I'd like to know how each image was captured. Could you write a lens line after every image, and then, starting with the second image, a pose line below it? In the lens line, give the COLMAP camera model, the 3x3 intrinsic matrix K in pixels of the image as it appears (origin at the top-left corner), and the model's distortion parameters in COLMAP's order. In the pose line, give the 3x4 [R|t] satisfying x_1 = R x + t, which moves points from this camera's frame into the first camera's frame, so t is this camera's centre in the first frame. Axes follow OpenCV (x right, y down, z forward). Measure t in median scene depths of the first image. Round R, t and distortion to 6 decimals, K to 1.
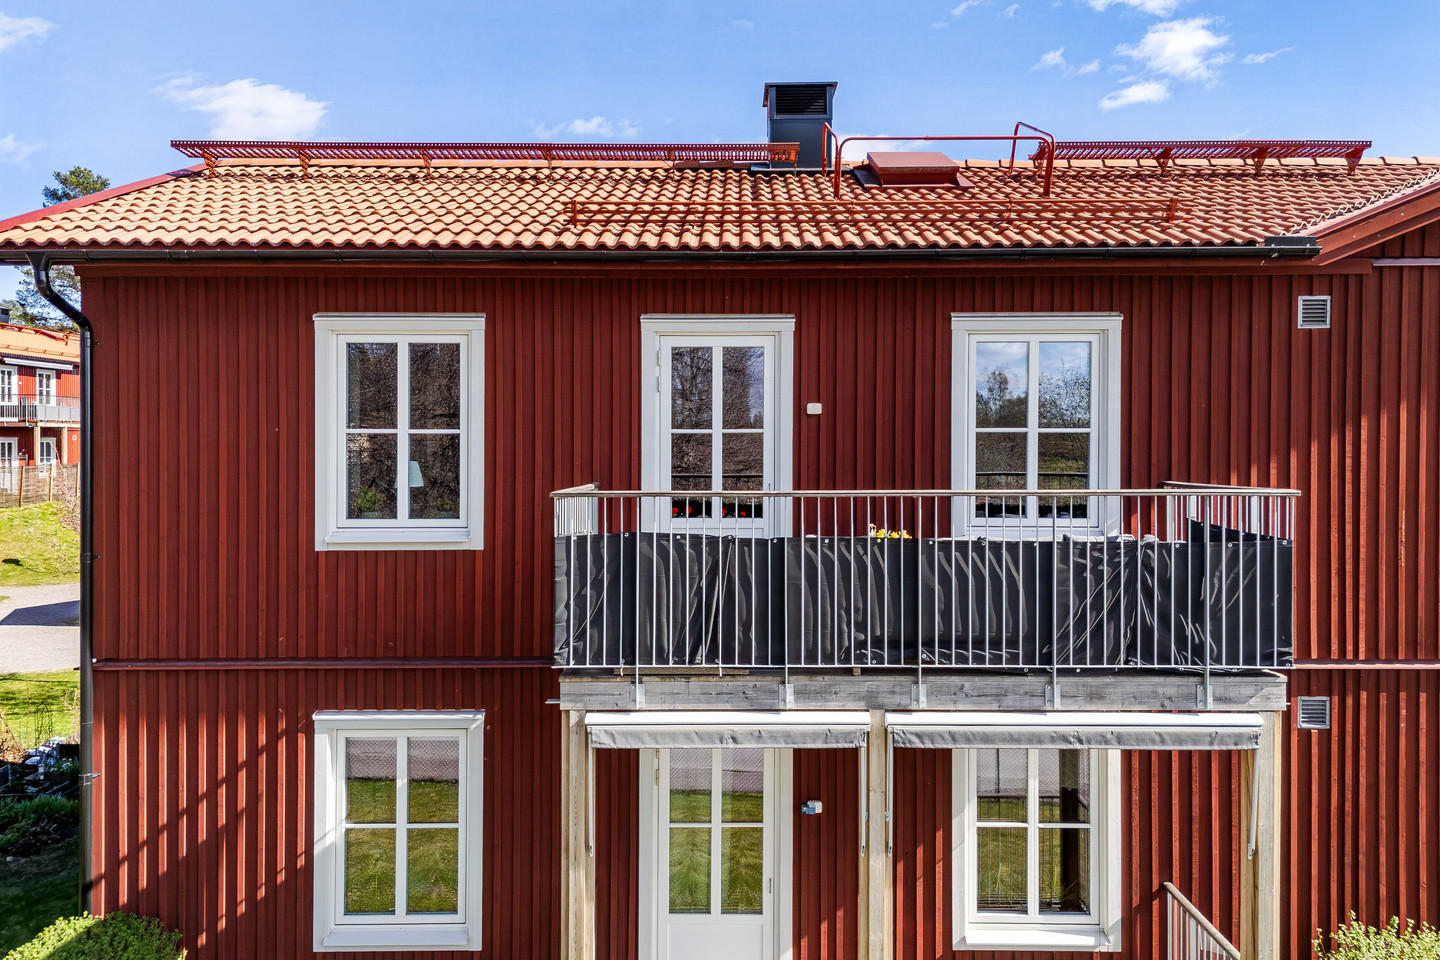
lens RADIAL K [[1049.4, 0, 734.1], [0, 1049.4, 477.8], [0, 0, 1]] dist [0.104605, -0.086822]
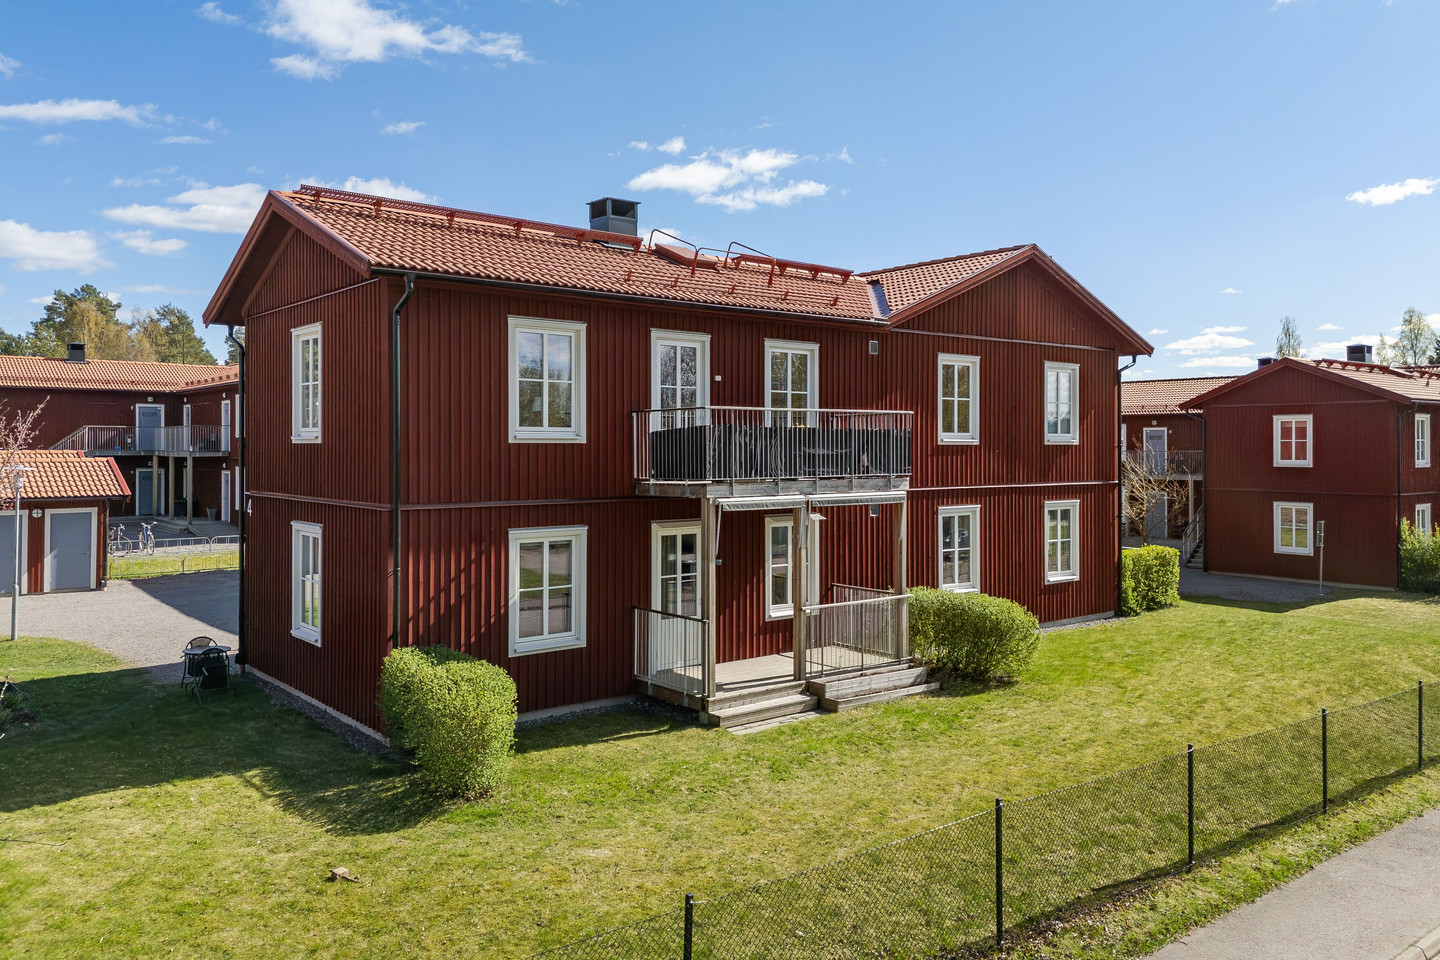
lens RADIAL K [[1090.6, 0, 727.6], [0, 1090.6, 461.0], [0, 0, 1]] dist [0.038754, -0.002950]
pose [[0.765803, -0.006976, 0.643038, -1.327599], [0.017575, 0.999795, -0.010084, 0.126372], [-0.642835, 0.019023, 0.765768, -0.704781]]
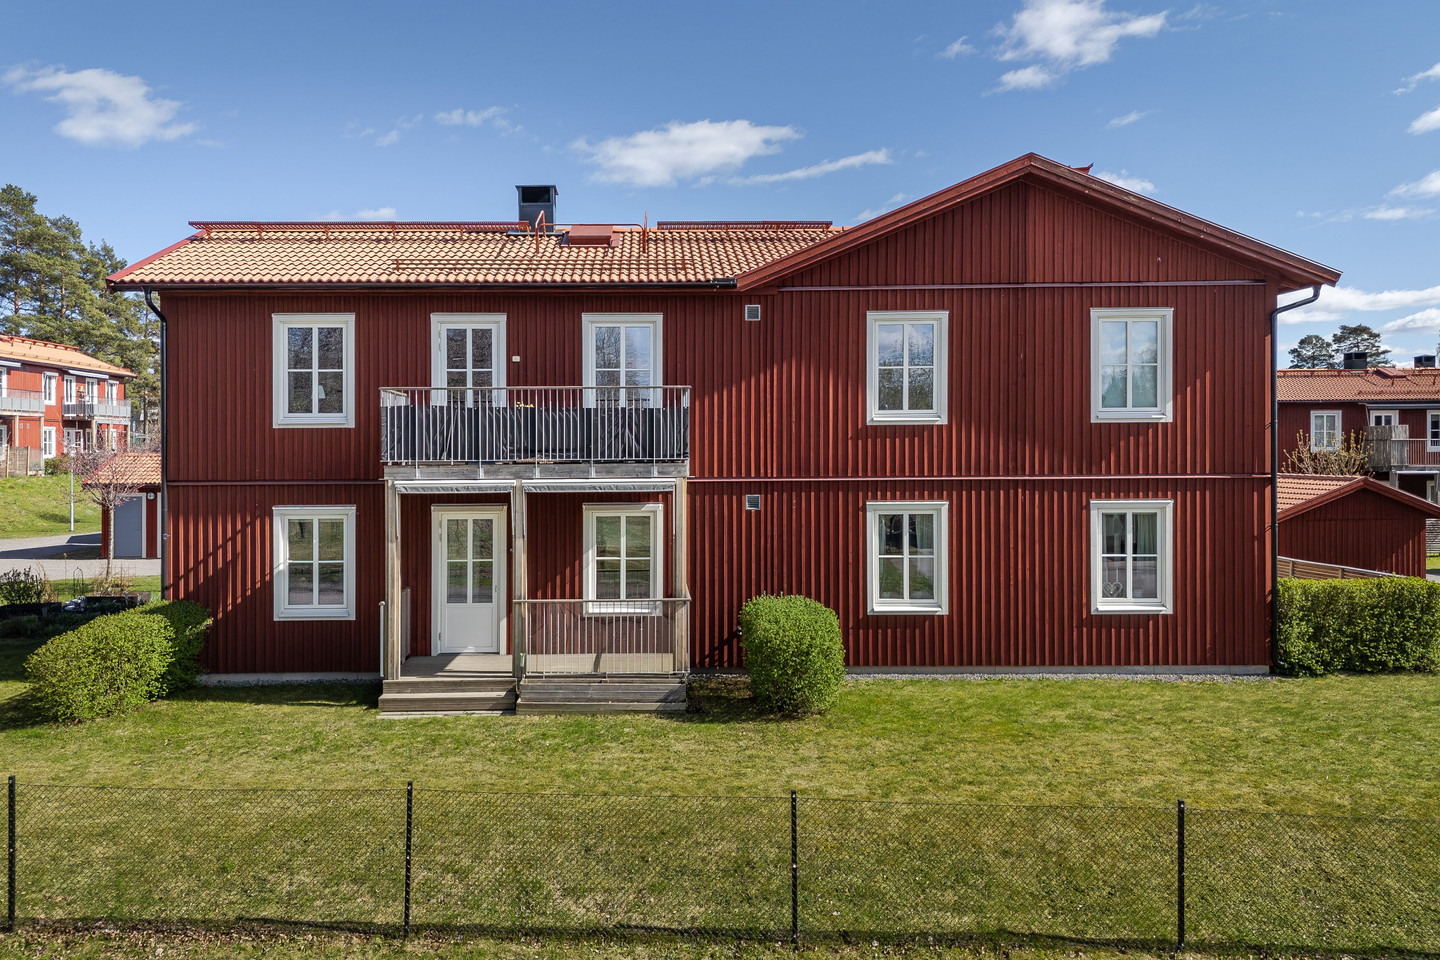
lens RADIAL K [[1093.7, 0, 666.2], [0, 1093.7, 472.4], [0, 0, 1]] dist [0.069007, -0.074787]
pose [[0.999848, -0.005825, 0.016429, 0.334695], [0.006041, 0.999896, -0.013102, 0.187910], [-0.016351, 0.013199, 0.999779, -1.152789]]
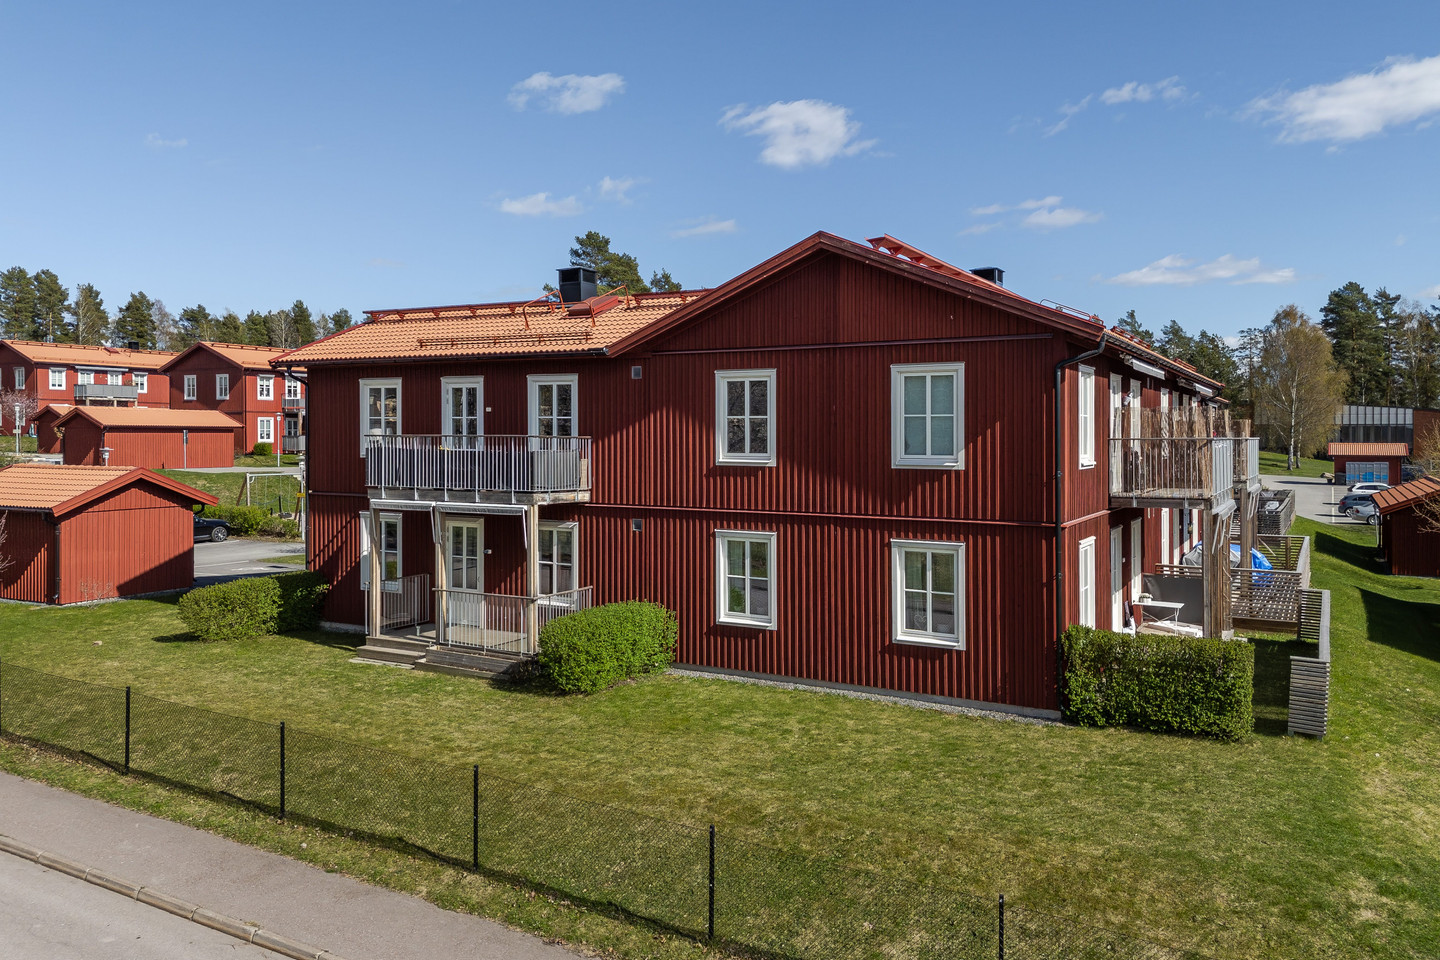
lens RADIAL K [[1090.6, 0, 727.6], [0, 1090.6, 461.0], [0, 0, 1]] dist [0.038754, -0.002950]
pose [[0.882124, 0.017117, -0.470707, 1.985697], [-0.023614, 0.999690, -0.007900, 0.079353], [0.470425, 0.018084, 0.882254, -1.243533]]
